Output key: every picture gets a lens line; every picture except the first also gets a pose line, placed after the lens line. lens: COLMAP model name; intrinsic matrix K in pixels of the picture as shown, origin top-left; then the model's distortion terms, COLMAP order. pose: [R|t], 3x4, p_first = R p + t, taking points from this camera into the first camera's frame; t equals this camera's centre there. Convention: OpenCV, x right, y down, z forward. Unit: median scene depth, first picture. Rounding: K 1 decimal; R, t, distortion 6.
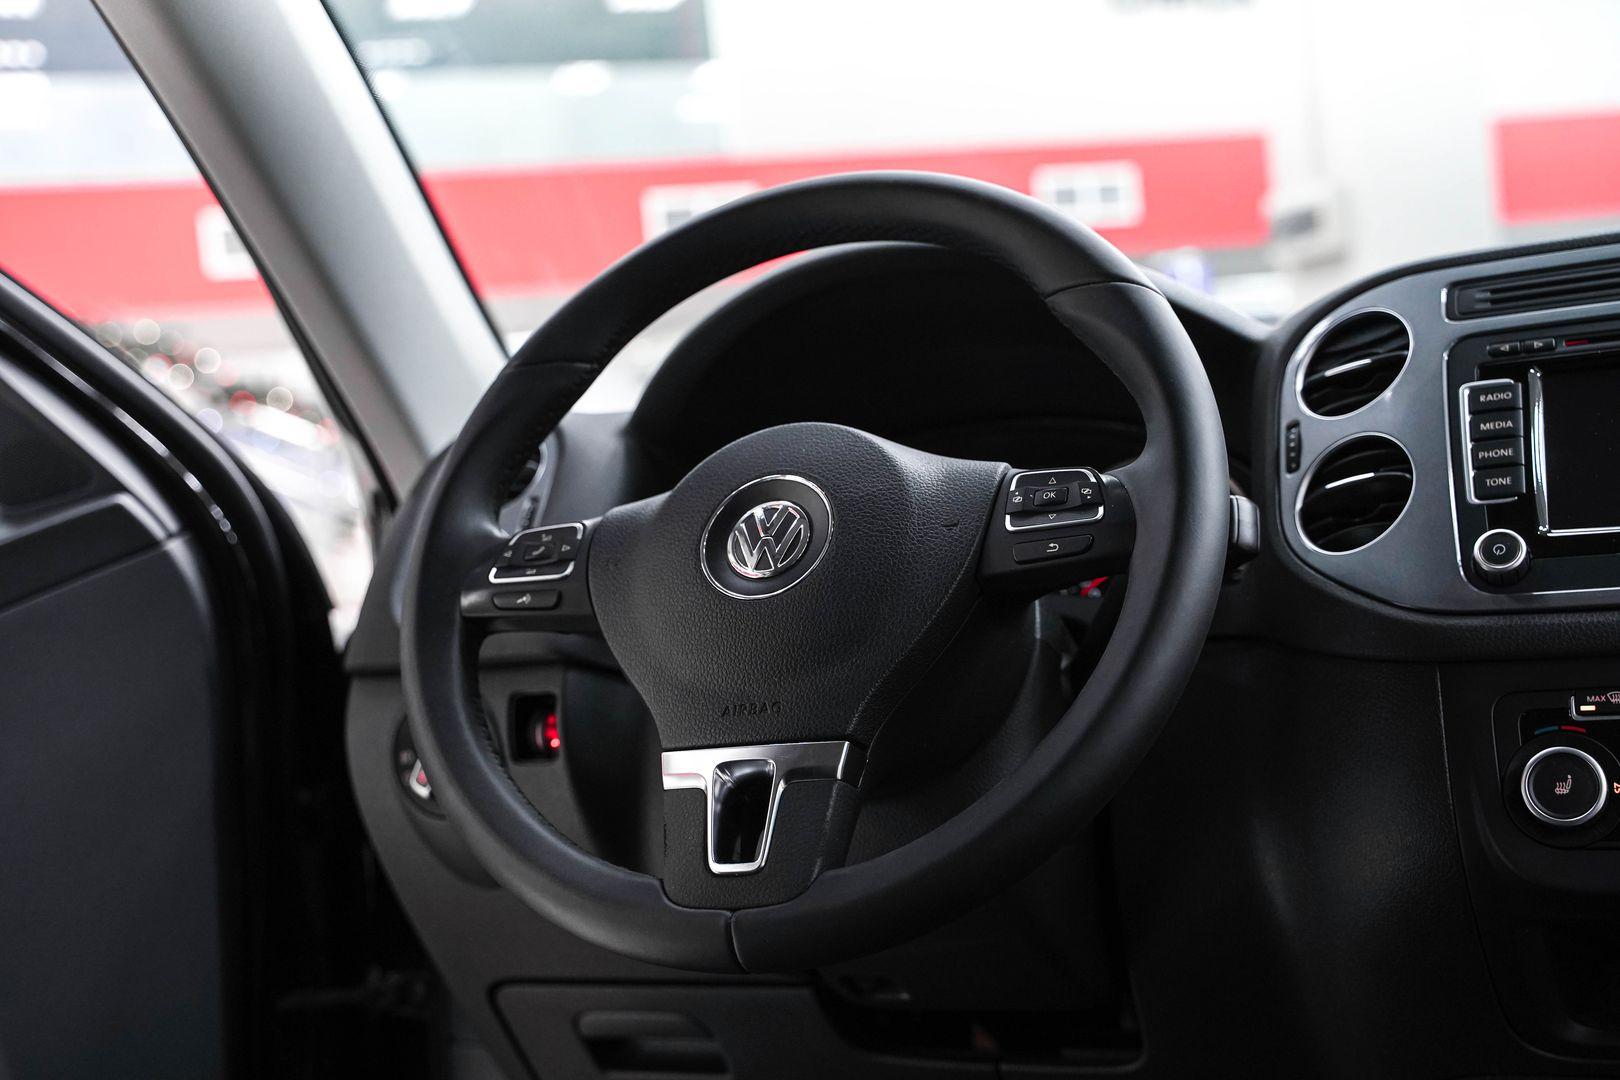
lens RADIAL K [[2118.3, 0, 807.9], [0, 2118.3, 552.4], [0, 0, 1]] dist [0.079454, 0.000000]
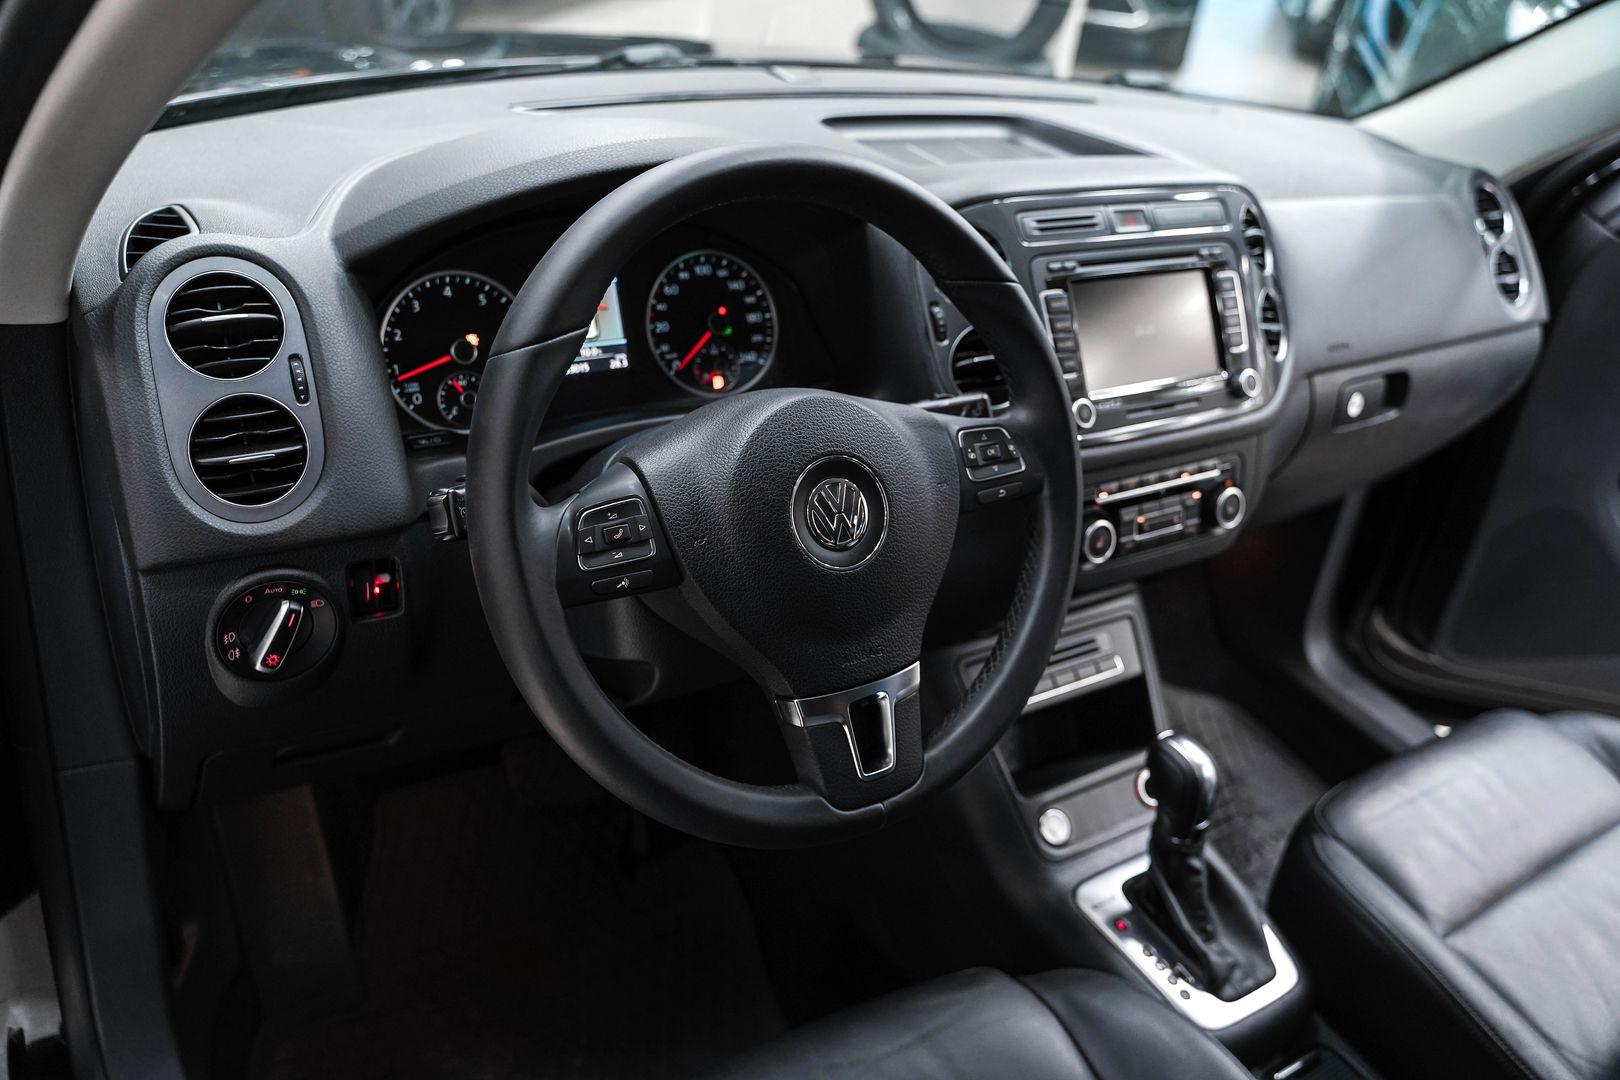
lens RADIAL K [[1323.7, 0, 814.5], [0, 1323.7, 545.1], [0, 0, 1]] dist [-0.107961, 0.080261]
pose [[0.555147, -0.280410, 0.783059, -0.620669], [-0.162606, 0.886702, 0.432803, -0.313556], [-0.815703, -0.367599, 0.446654, 0.632720]]
